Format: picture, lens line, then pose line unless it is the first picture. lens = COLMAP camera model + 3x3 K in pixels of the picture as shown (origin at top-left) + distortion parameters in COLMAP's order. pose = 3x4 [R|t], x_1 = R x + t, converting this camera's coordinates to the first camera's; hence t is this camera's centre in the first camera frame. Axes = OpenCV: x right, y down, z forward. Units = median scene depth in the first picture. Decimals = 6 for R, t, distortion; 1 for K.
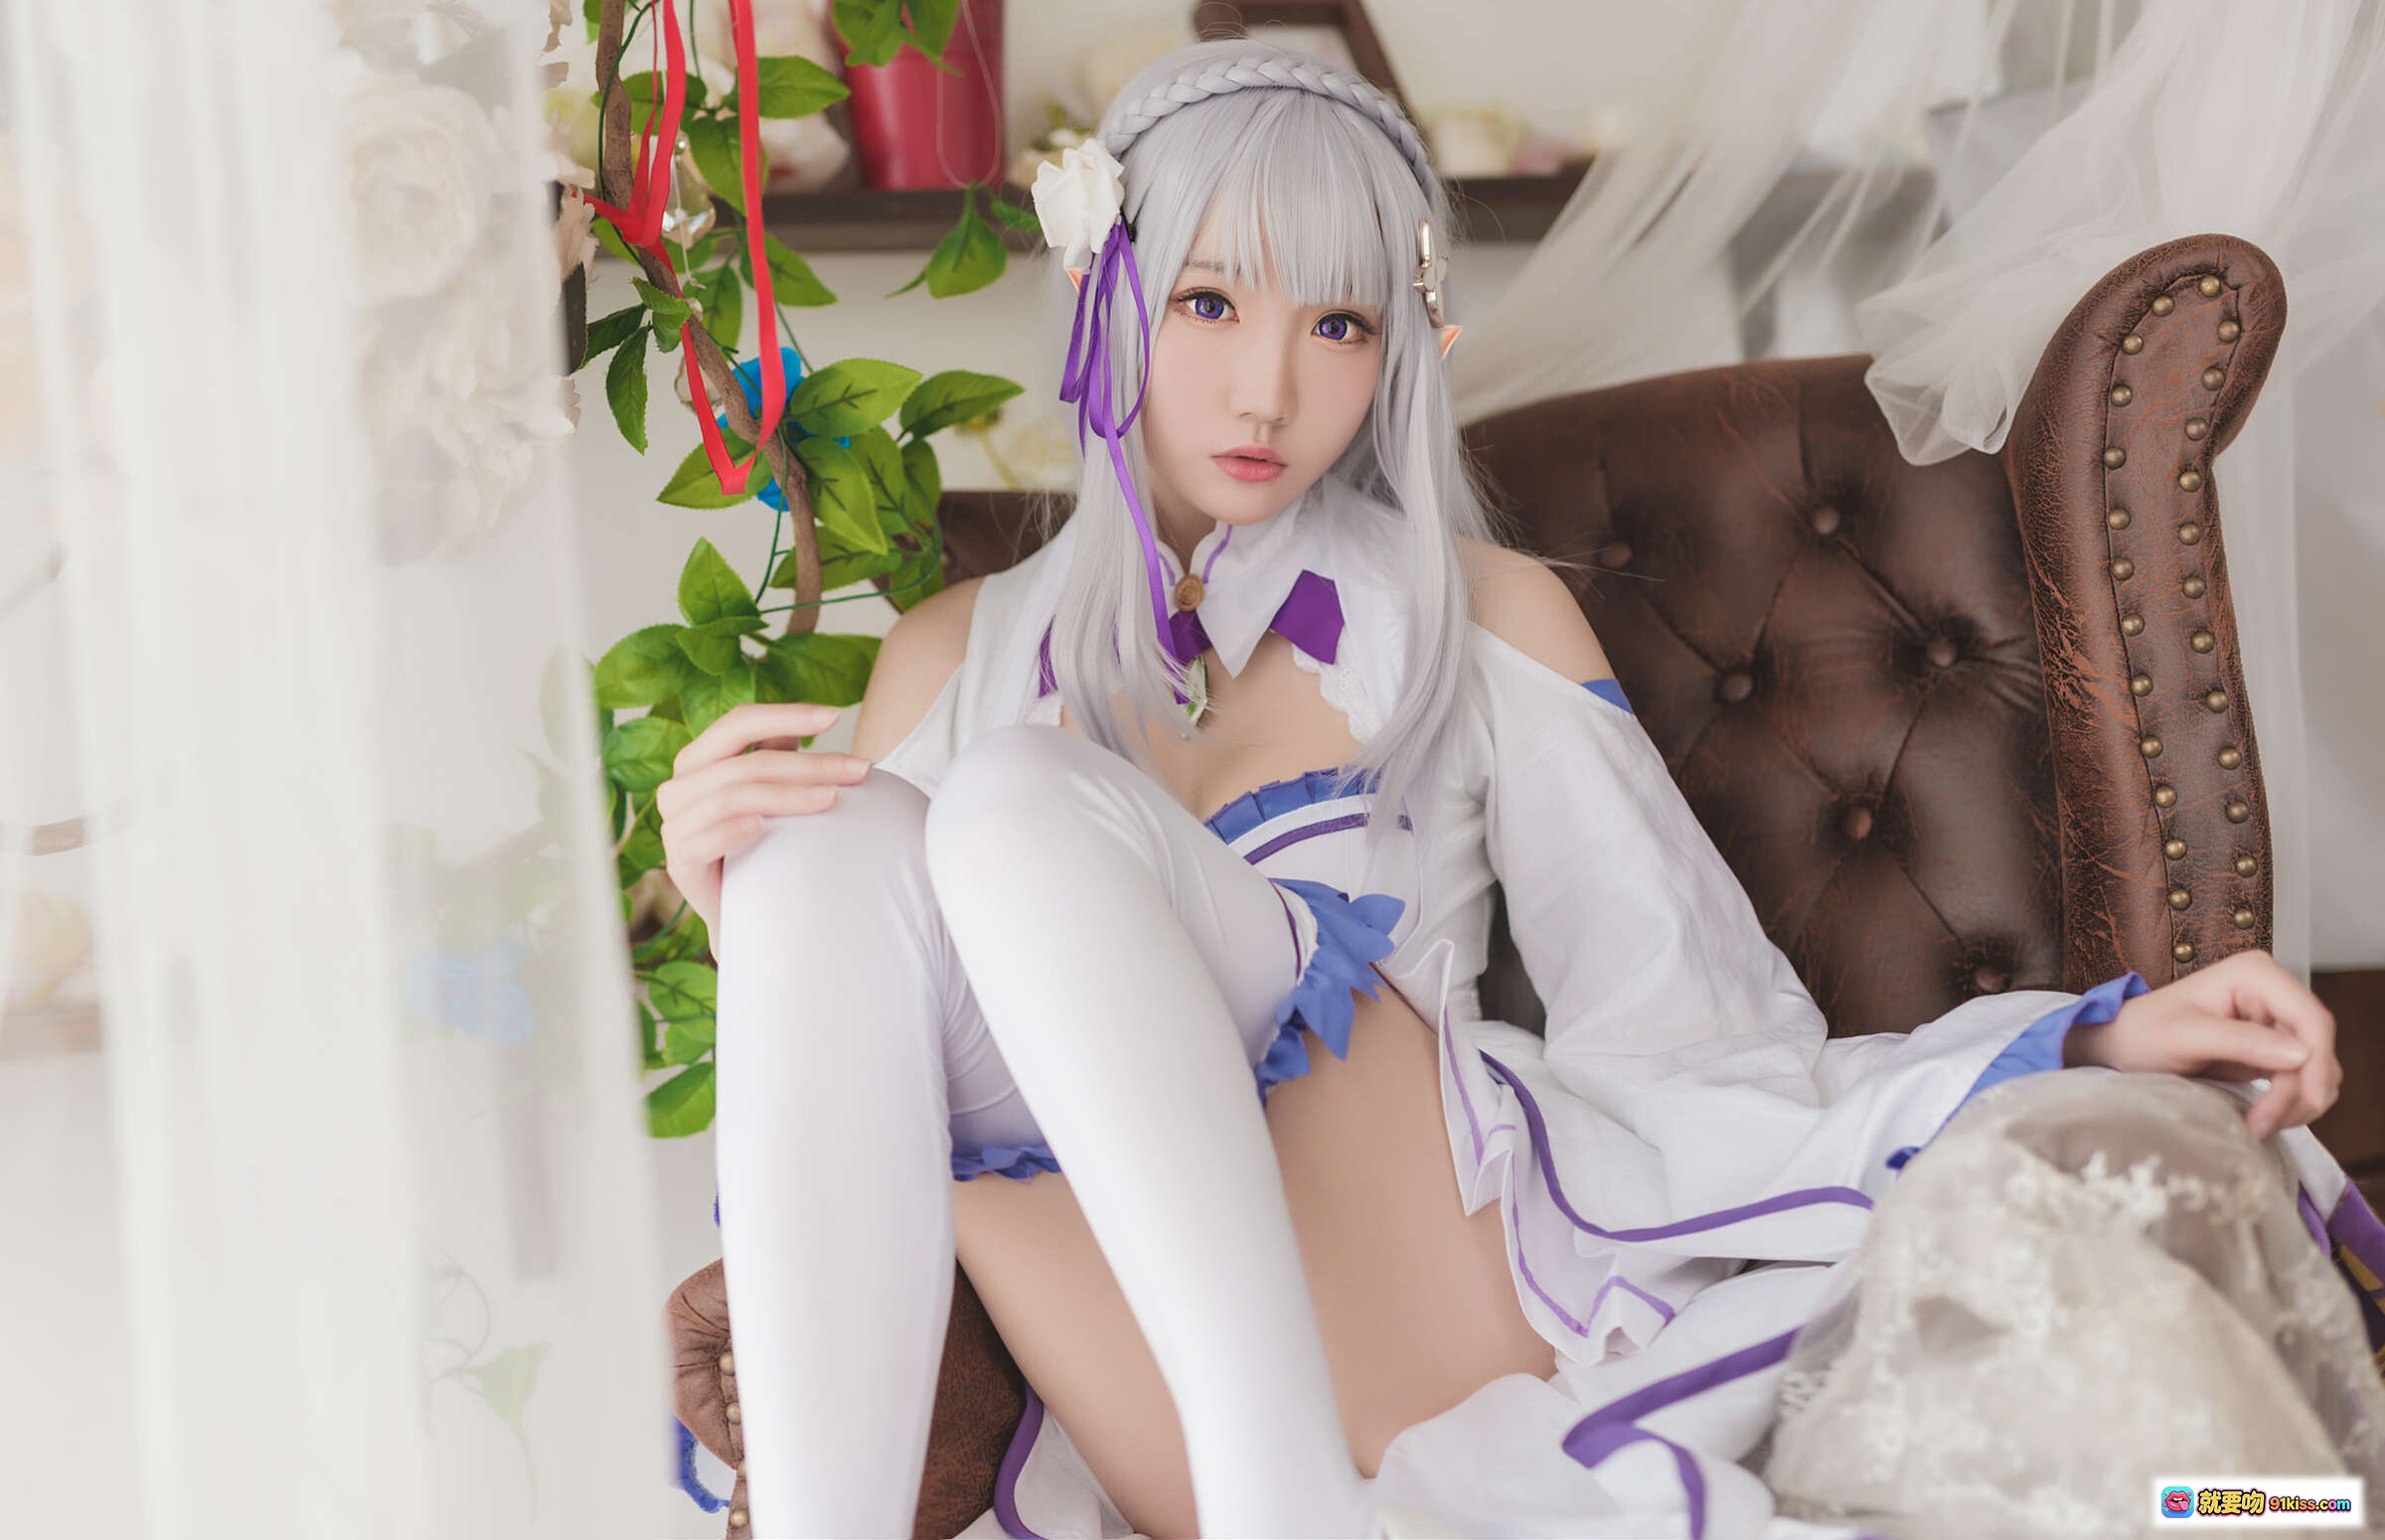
lens RADIAL K [[3507.1, 0, 1192.5], [0, 3507.1, 770.0], [0, 0, 1]] dist [-0.017061, -0.026681]
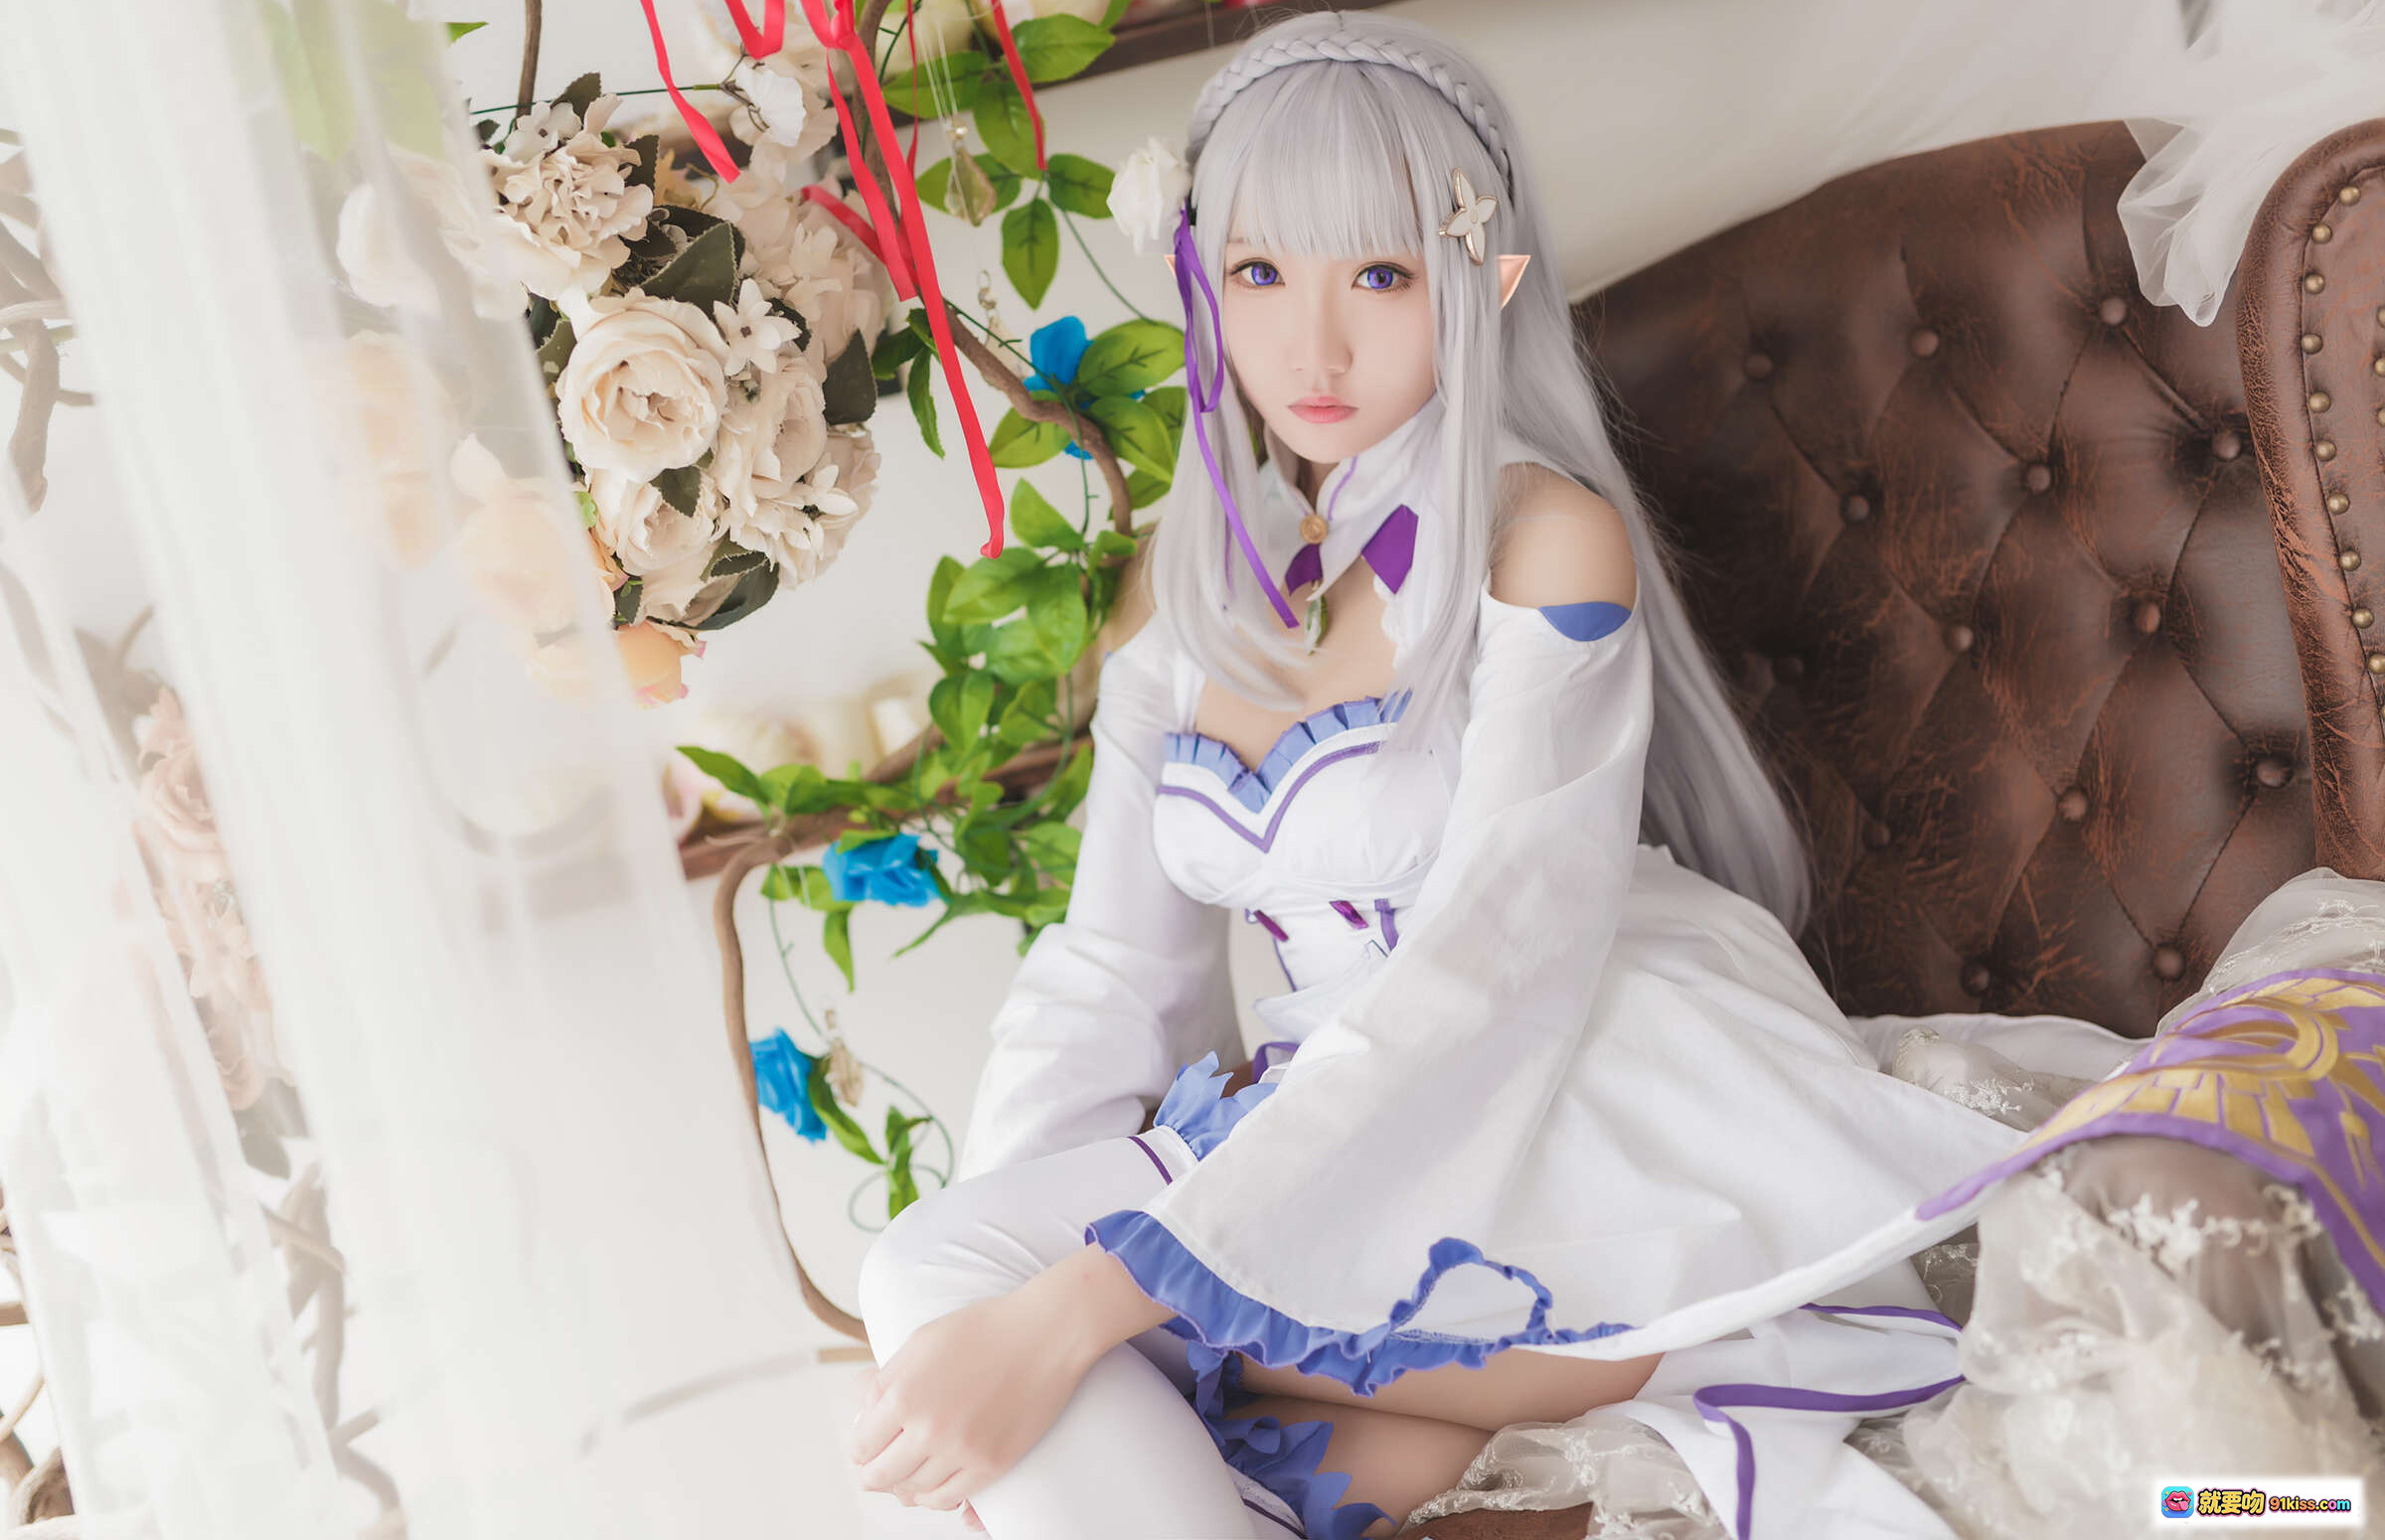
lens RADIAL K [[3507.1, 0, 1192.5], [0, 3507.1, 770.0], [0, 0, 1]] dist [-0.017061, -0.026681]
pose [[0.962208, -0.058715, -0.265911, 0.206217], [0.126399, 0.961214, 0.245134, -0.250586], [0.241205, -0.269481, 0.932309, -0.053484]]
